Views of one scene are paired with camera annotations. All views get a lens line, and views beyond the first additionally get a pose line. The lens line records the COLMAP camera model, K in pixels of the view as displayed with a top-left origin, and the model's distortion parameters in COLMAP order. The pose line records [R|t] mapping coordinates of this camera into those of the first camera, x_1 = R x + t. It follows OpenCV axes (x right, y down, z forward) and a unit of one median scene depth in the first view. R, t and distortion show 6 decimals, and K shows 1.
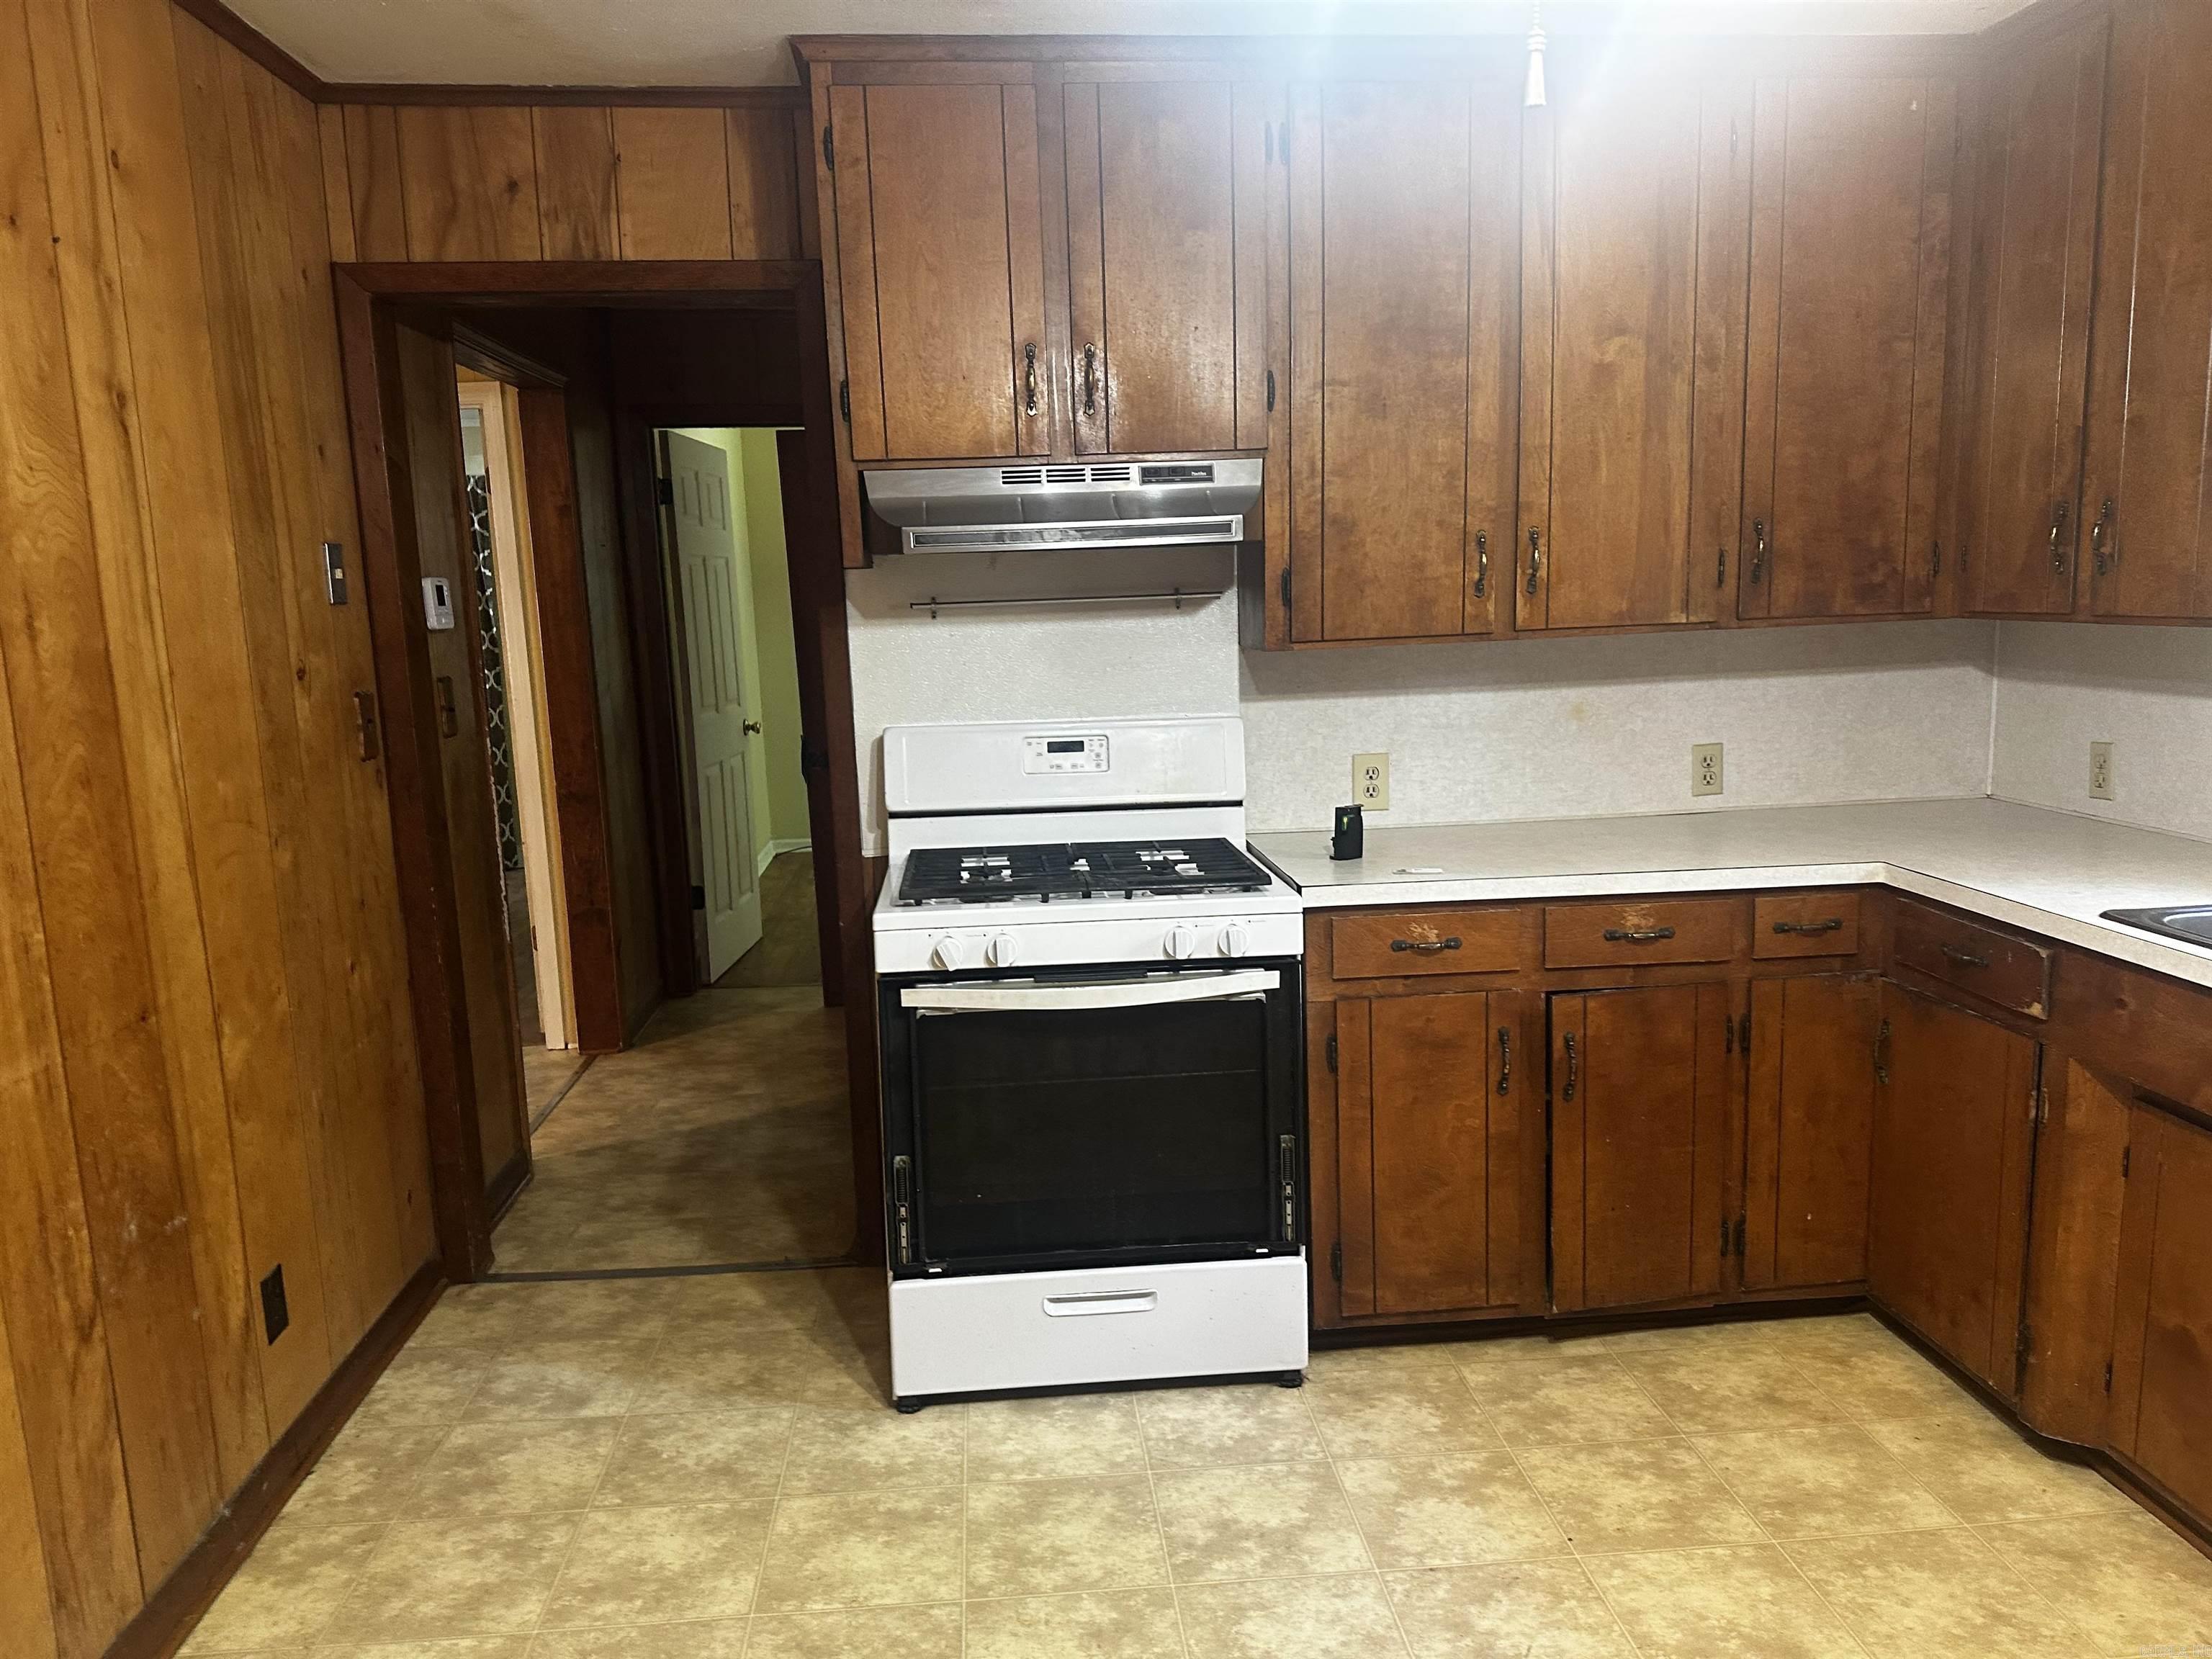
lens RADIAL K [[1555.2, 0, 1102.2], [0, 1555.2, 839.4], [0, 0, 1]] dist [0.061247, -0.074698]
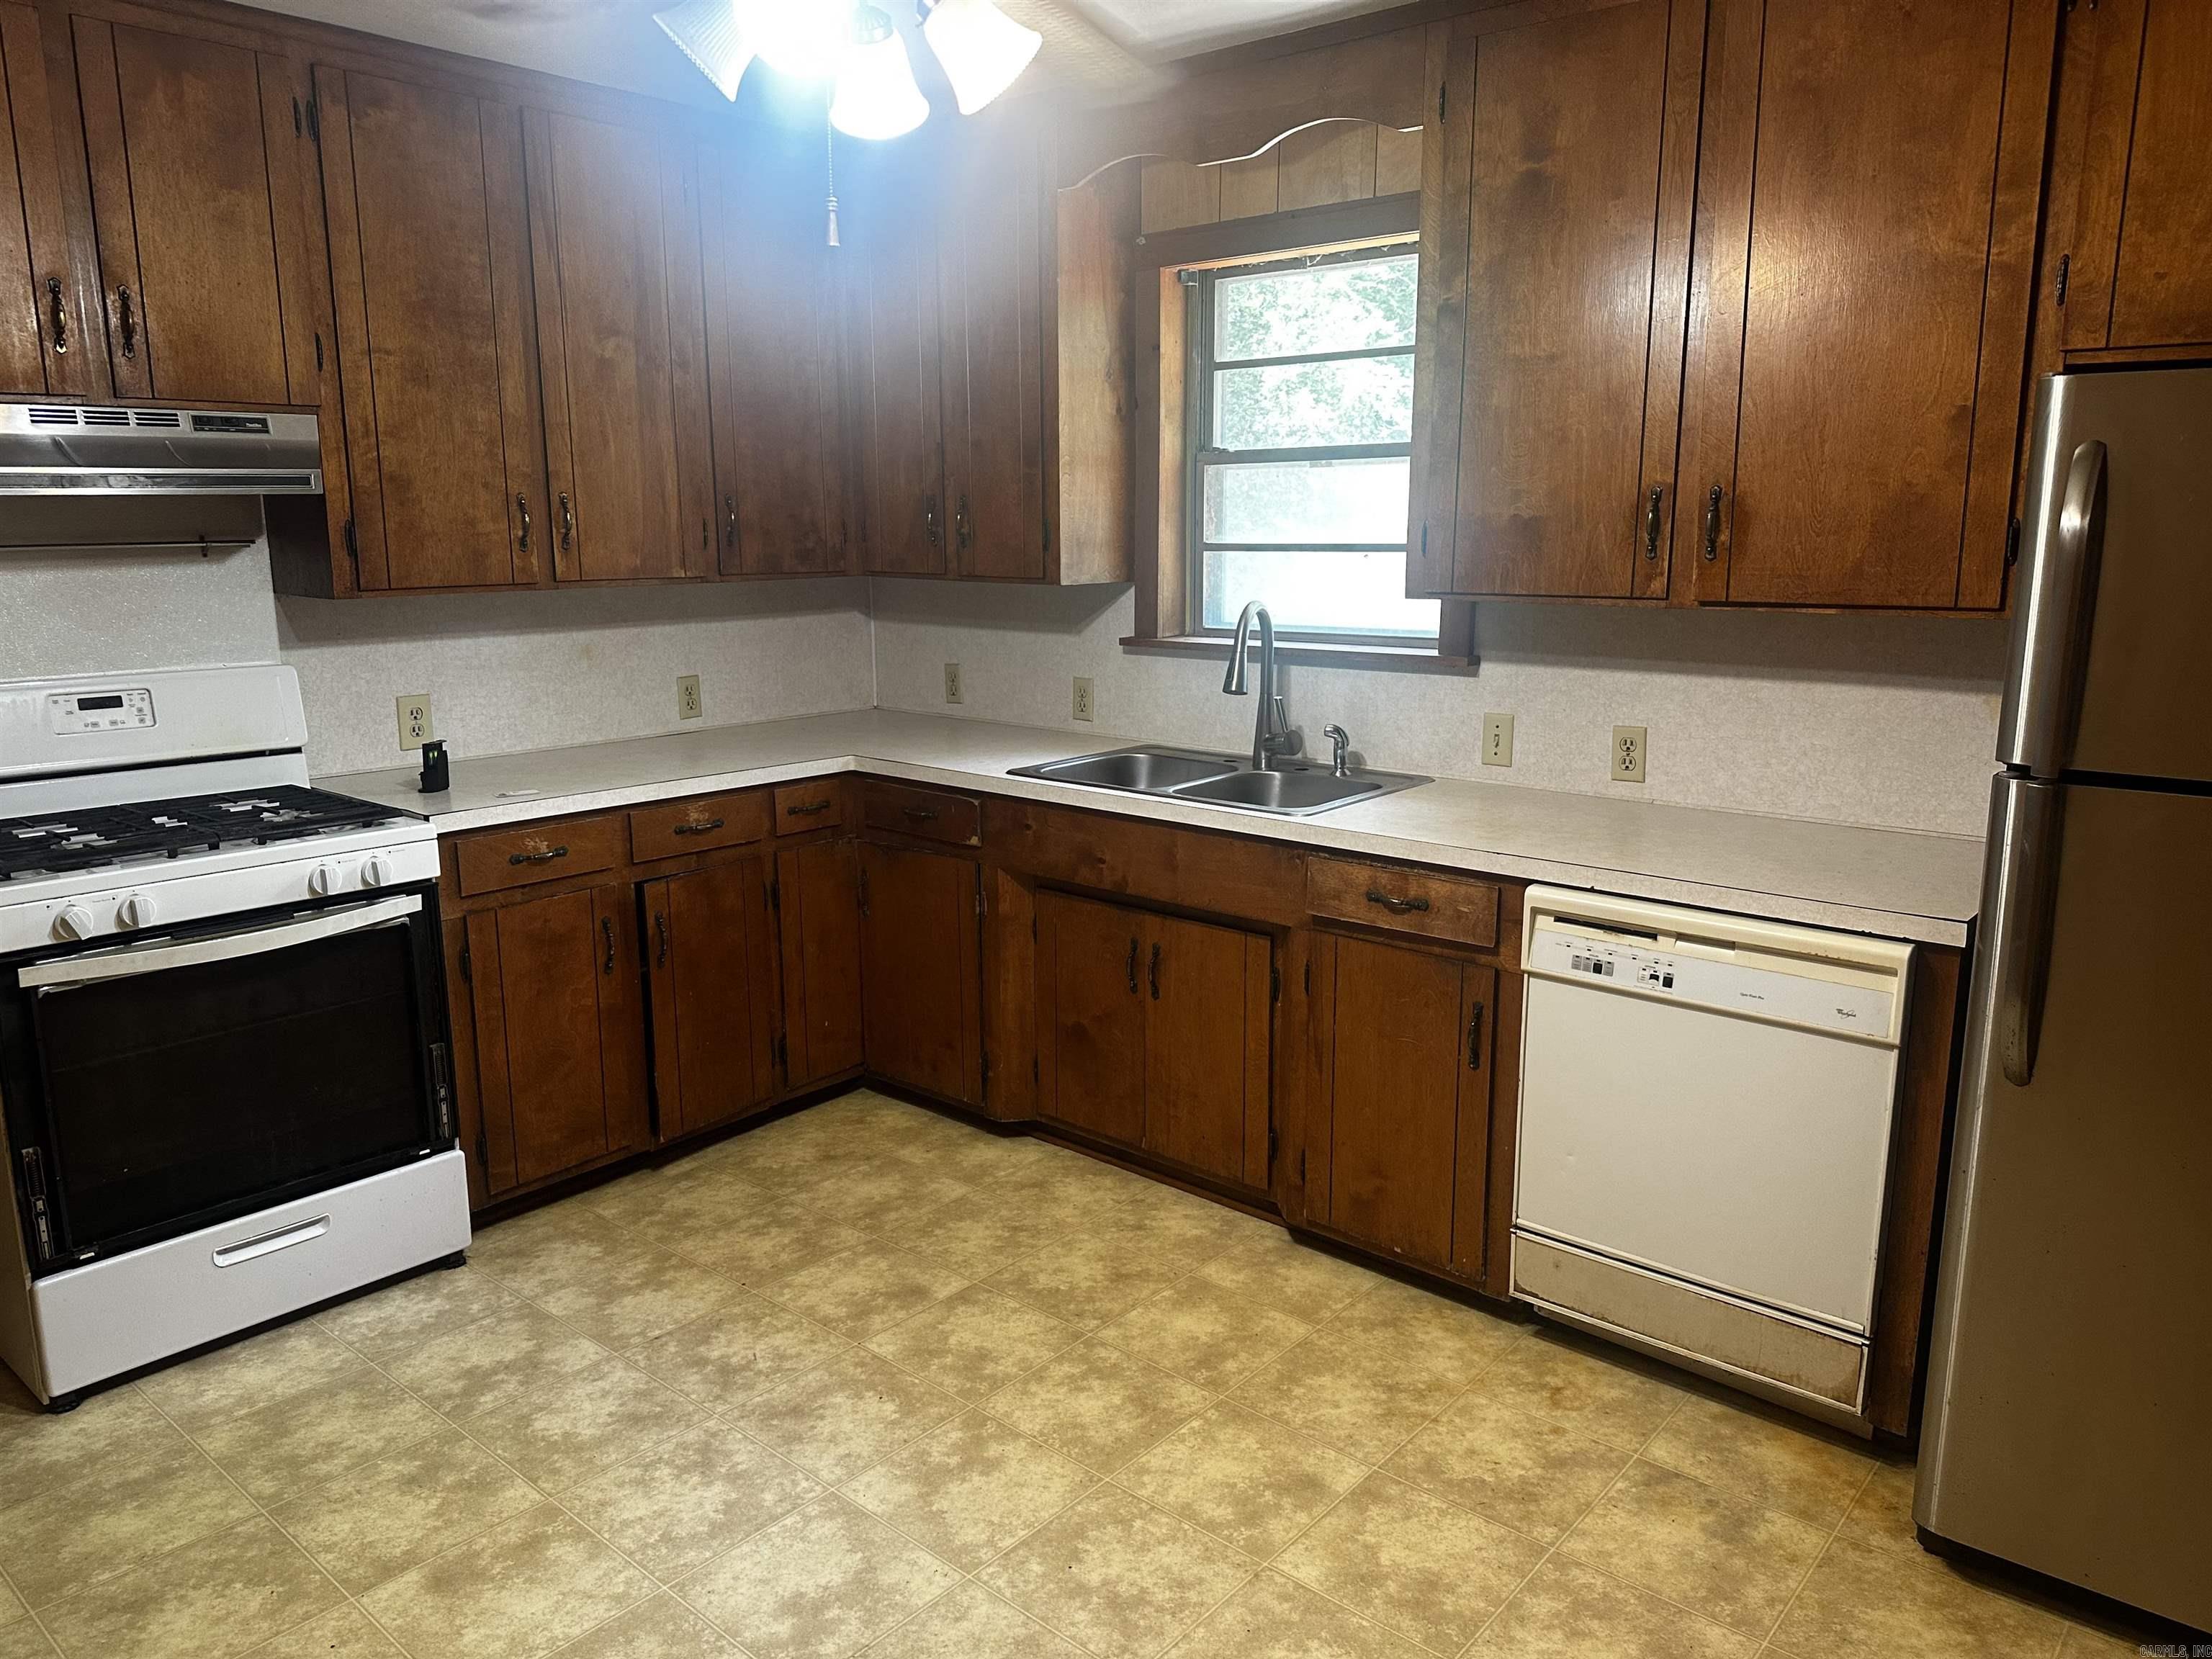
lens RADIAL K [[1555.2, 0, 1099.6], [0, 1555.2, 841.6], [0, 0, 1]] dist [0.061247, -0.074698]
pose [[0.712434, -0.115471, 0.692174, -0.294250], [0.092522, 0.993214, 0.070462, 0.014085], [-0.695613, 0.013842, 0.718283, -0.121429]]
